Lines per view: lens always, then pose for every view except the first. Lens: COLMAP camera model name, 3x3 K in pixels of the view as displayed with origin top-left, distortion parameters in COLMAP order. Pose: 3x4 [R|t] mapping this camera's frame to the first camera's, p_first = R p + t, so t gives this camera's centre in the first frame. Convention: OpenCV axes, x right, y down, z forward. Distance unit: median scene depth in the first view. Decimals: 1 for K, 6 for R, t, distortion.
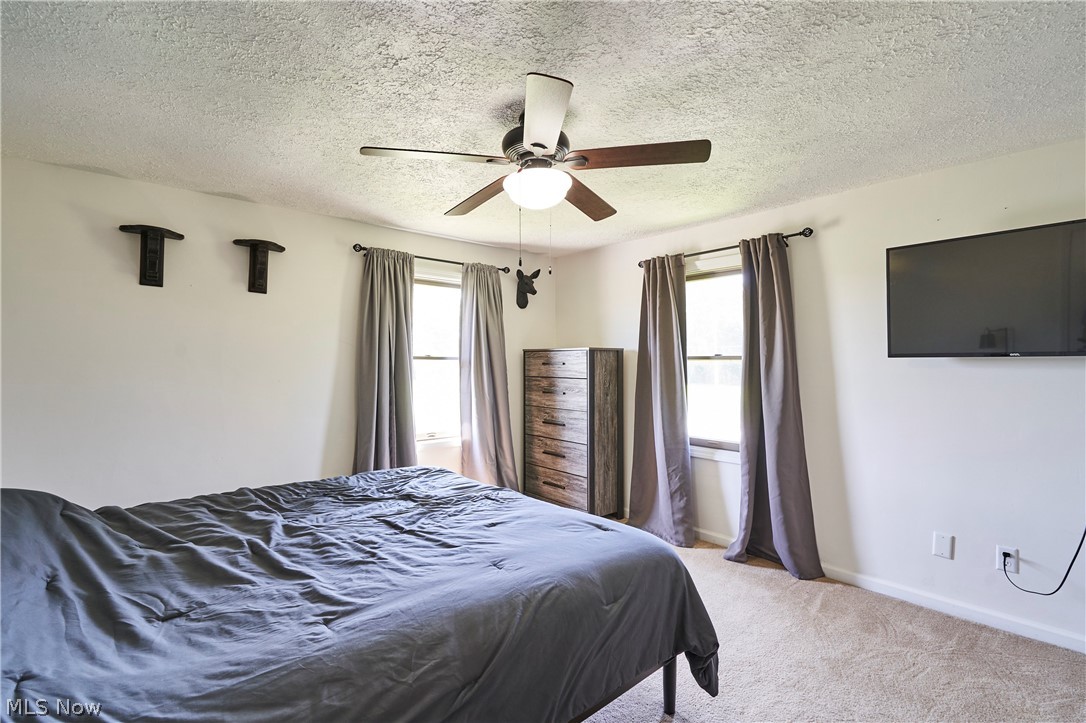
lens RADIAL K [[502.5, 0, 544.5], [0, 502.5, 363.2], [0, 0, 1]] dist [-0.000190, 0.000044]
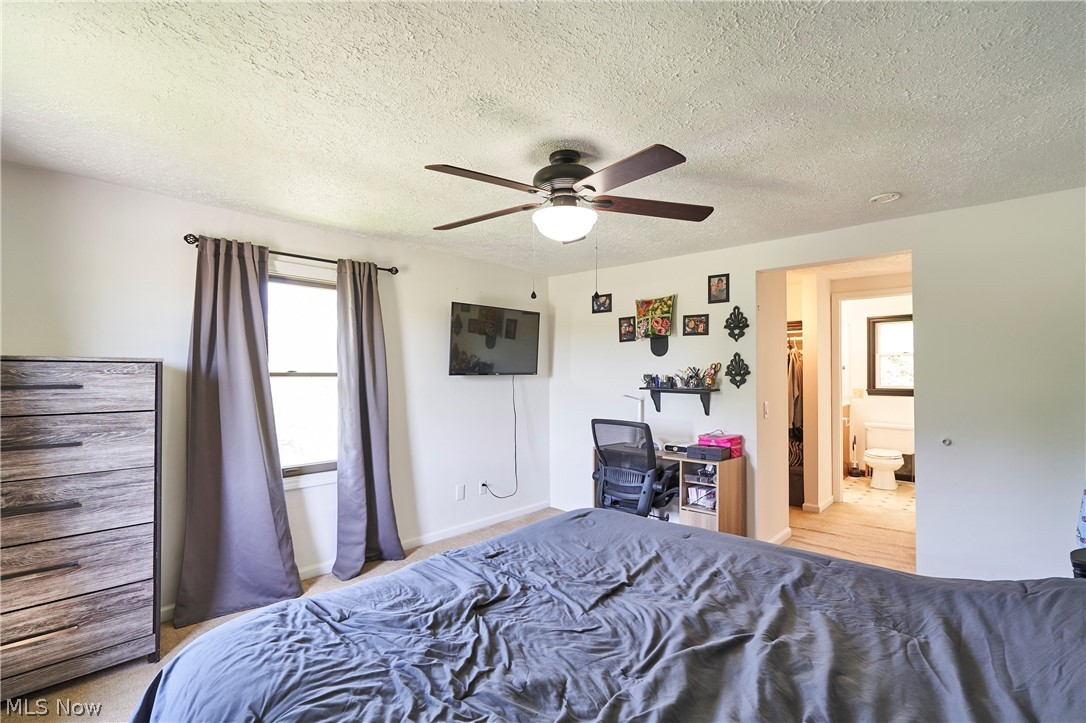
lens RADIAL K [[502.5, 0, 544.9], [0, 502.5, 363.2], [0, 0, 1]] dist [-0.000190, 0.000044]
pose [[-0.107132, 0.015945, 0.994117, -0.611523], [-0.002232, 0.999865, -0.016278, -0.018000], [-0.994242, -0.003963, -0.107081, 0.664944]]
